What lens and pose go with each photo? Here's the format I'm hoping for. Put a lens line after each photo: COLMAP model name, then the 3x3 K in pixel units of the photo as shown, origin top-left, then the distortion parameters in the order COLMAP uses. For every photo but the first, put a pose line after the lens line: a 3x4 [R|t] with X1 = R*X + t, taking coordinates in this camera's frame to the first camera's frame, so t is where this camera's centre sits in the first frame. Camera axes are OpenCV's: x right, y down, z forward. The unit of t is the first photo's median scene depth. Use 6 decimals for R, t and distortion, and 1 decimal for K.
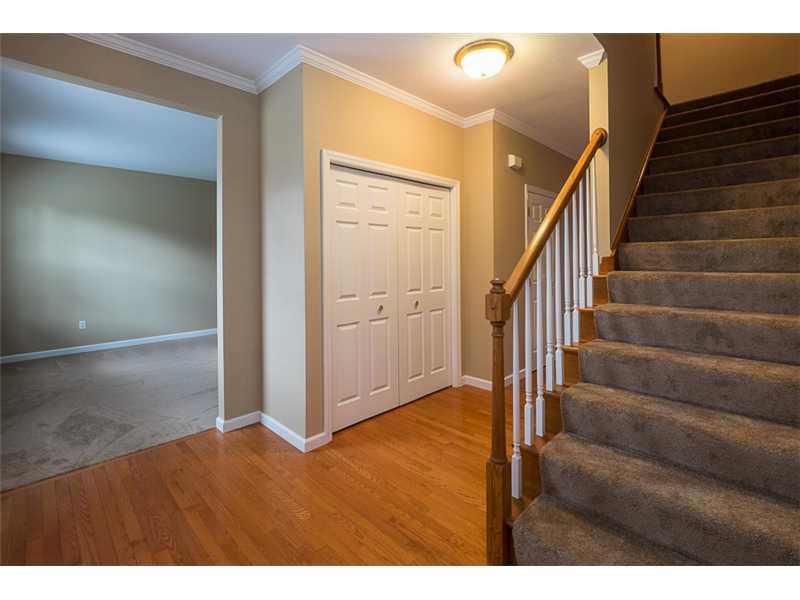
lens RADIAL K [[363.4, 0, 399.6], [0, 363.4, 300.6], [0, 0, 1]] dist [-0.001822, -0.000891]
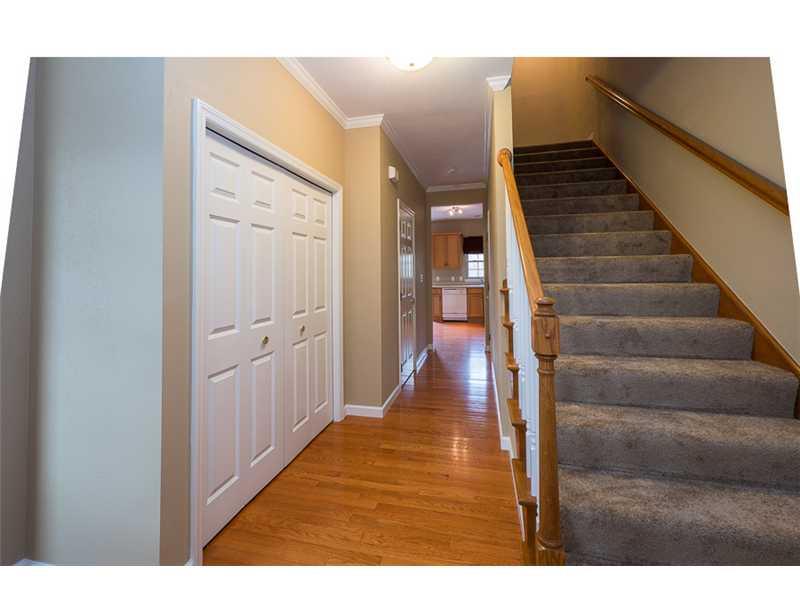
lens RADIAL K [[340.4, 0, 398.0], [0, 340.4, 285.4], [0, 0, 1]] dist [0.000389, -0.000593]
pose [[0.849954, -0.020205, 0.526469, -0.198752], [0.062112, 0.996139, -0.062046, -0.033291], [-0.523183, 0.085436, 0.847927, 0.300264]]
